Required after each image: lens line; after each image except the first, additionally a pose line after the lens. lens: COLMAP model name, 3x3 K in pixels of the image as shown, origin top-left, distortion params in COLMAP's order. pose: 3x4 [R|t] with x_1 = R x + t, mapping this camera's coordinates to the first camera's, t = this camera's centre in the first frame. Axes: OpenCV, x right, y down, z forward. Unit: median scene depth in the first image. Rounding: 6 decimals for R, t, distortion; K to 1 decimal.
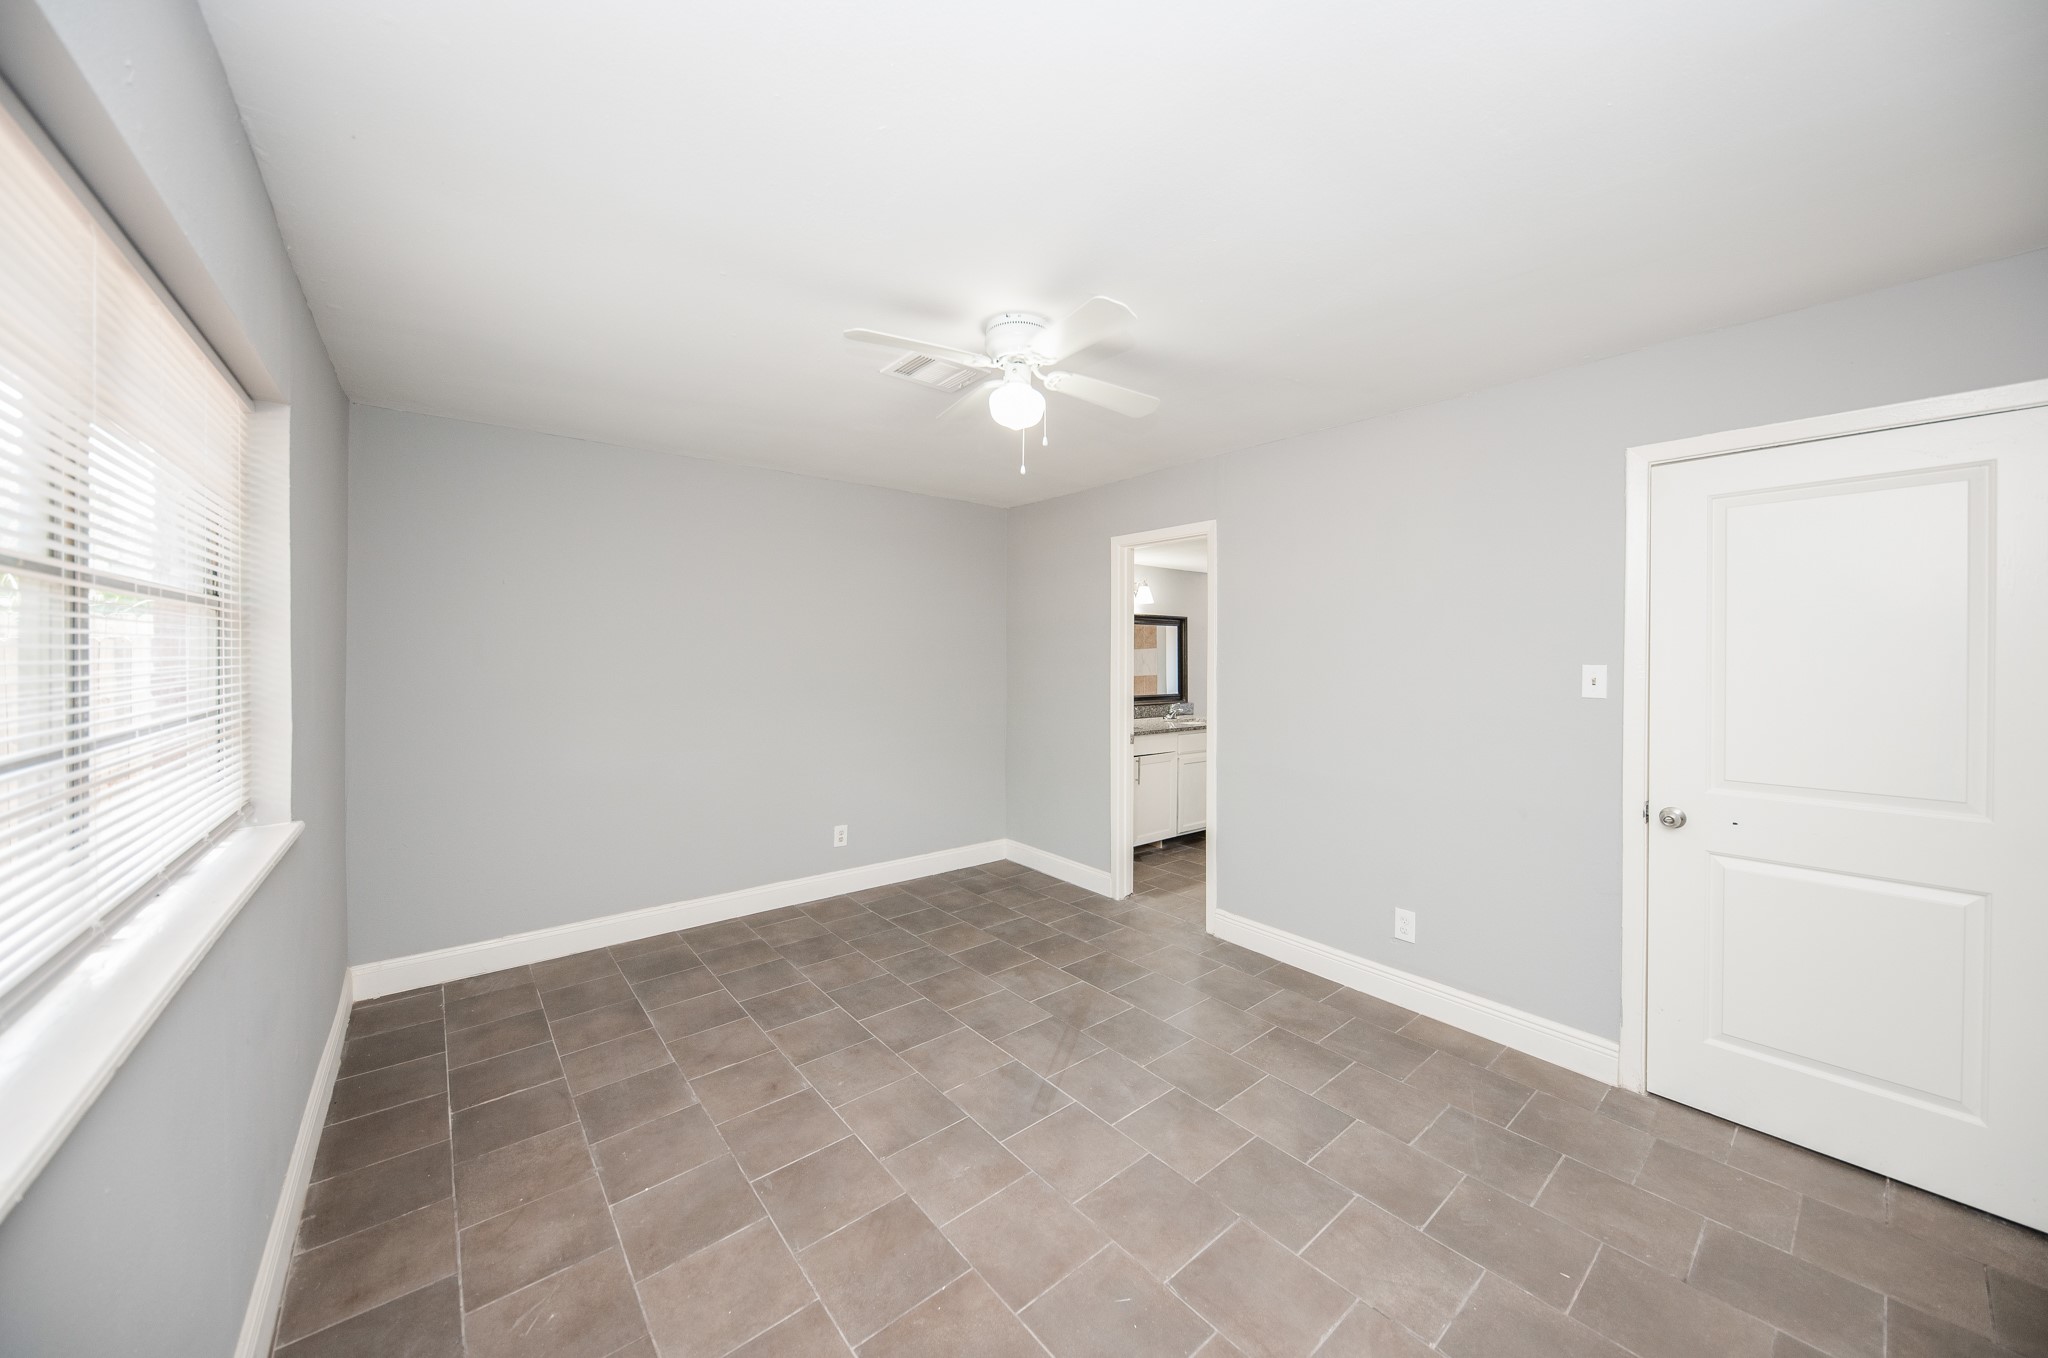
lens RADIAL K [[712.8, 0, 1026.9], [0, 712.8, 672.4], [0, 0, 1]] dist [0.005200, -0.005278]
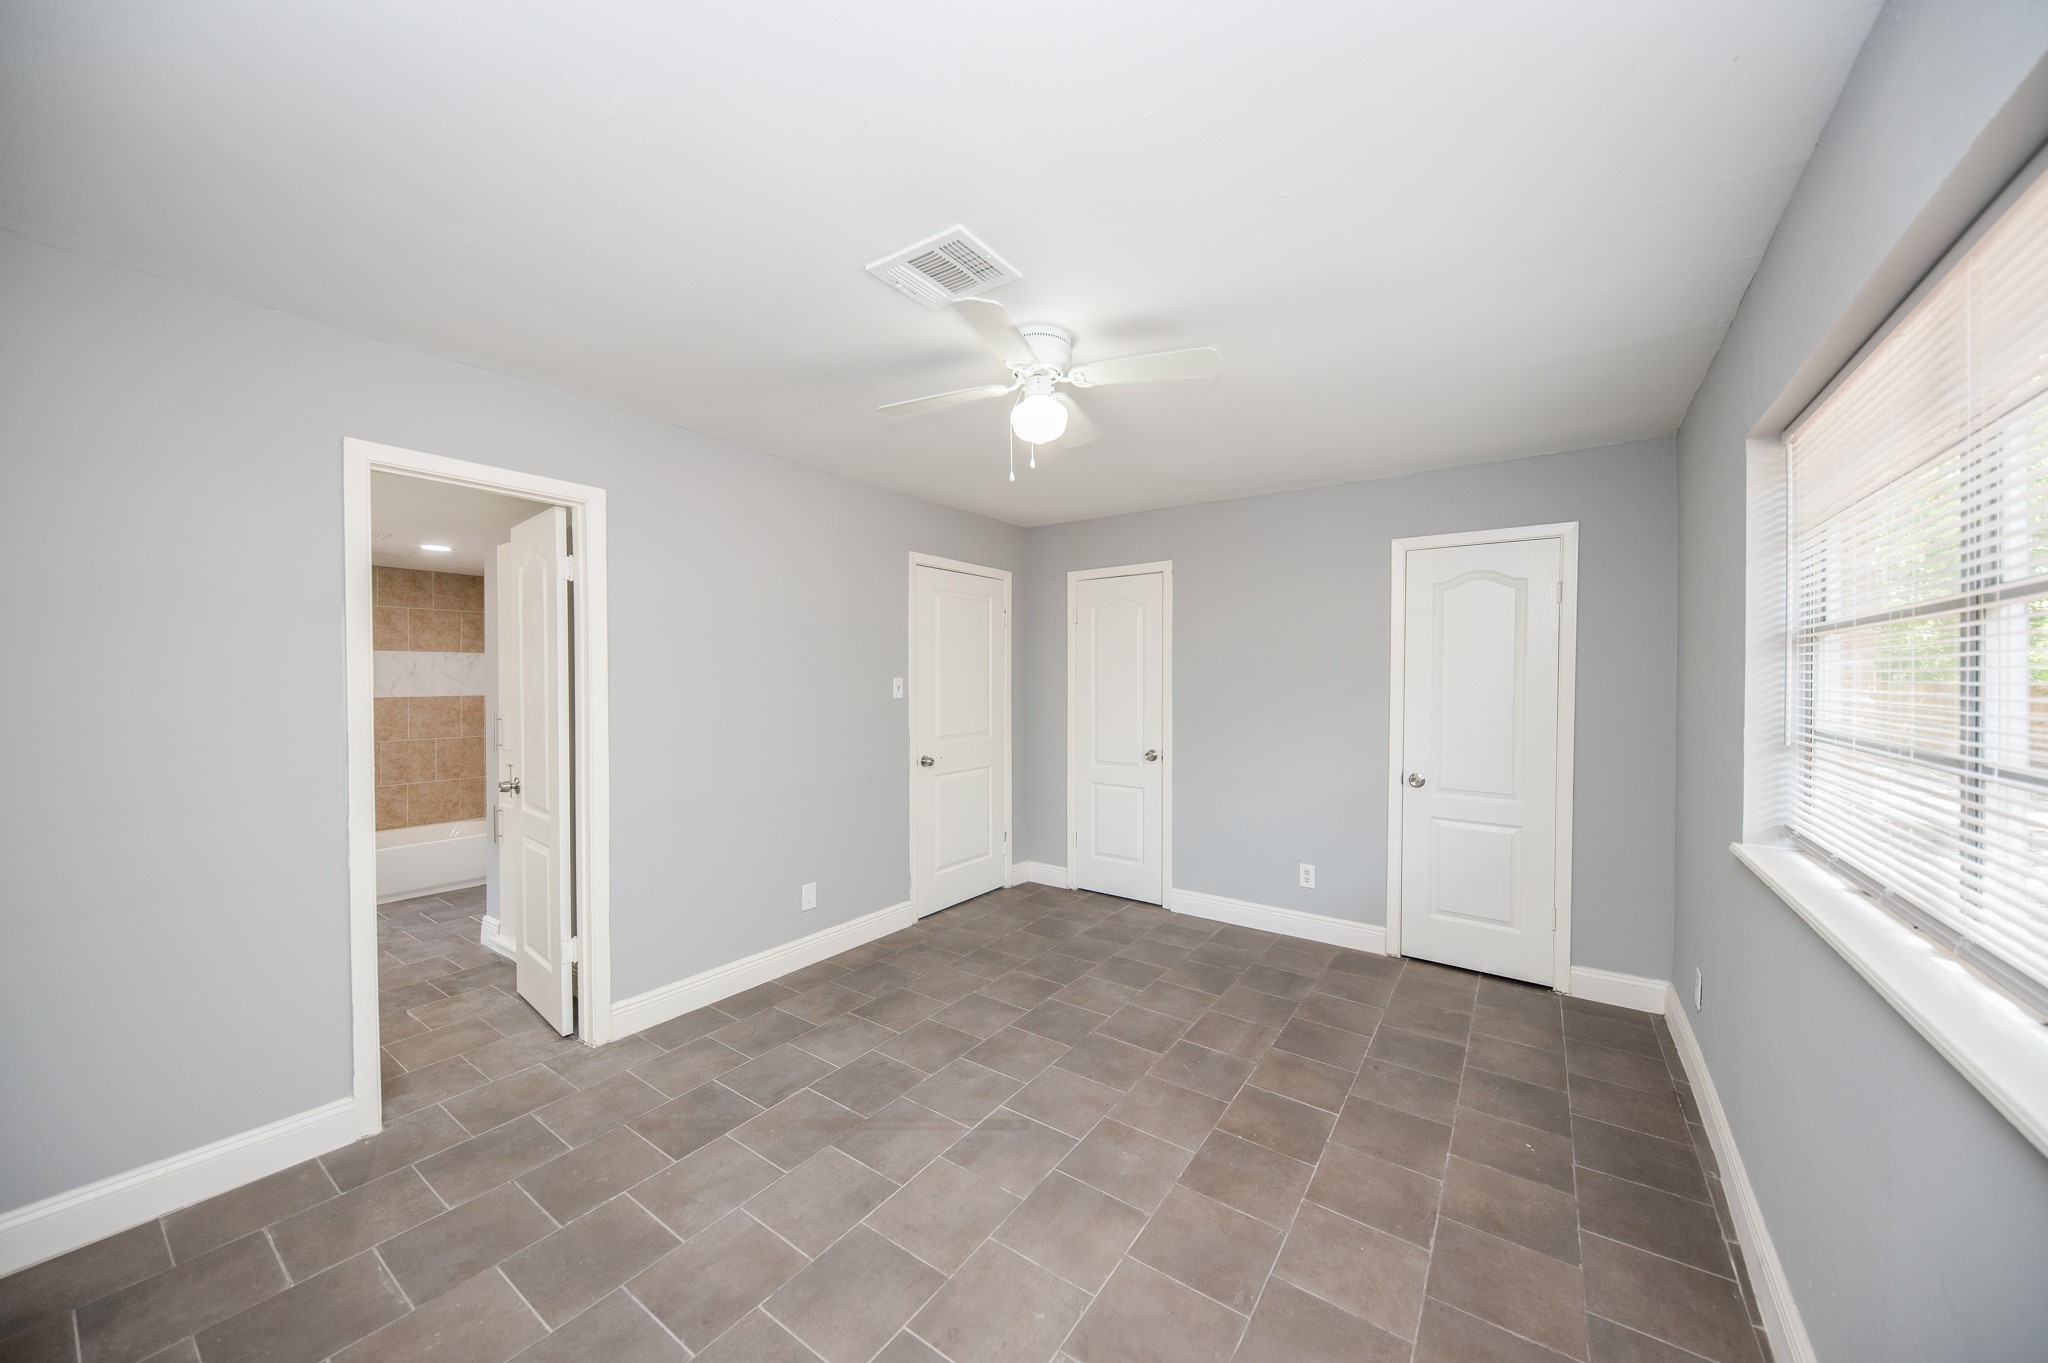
lens RADIAL K [[712.8, 0, 1030.4], [0, 712.8, 681.9], [0, 0, 1]] dist [0.005200, -0.005278]
pose [[-0.260517, -0.015579, 0.965344, -0.914970], [0.020433, 0.999557, 0.021645, -0.032362], [-0.965253, 0.025364, -0.260083, 1.193957]]
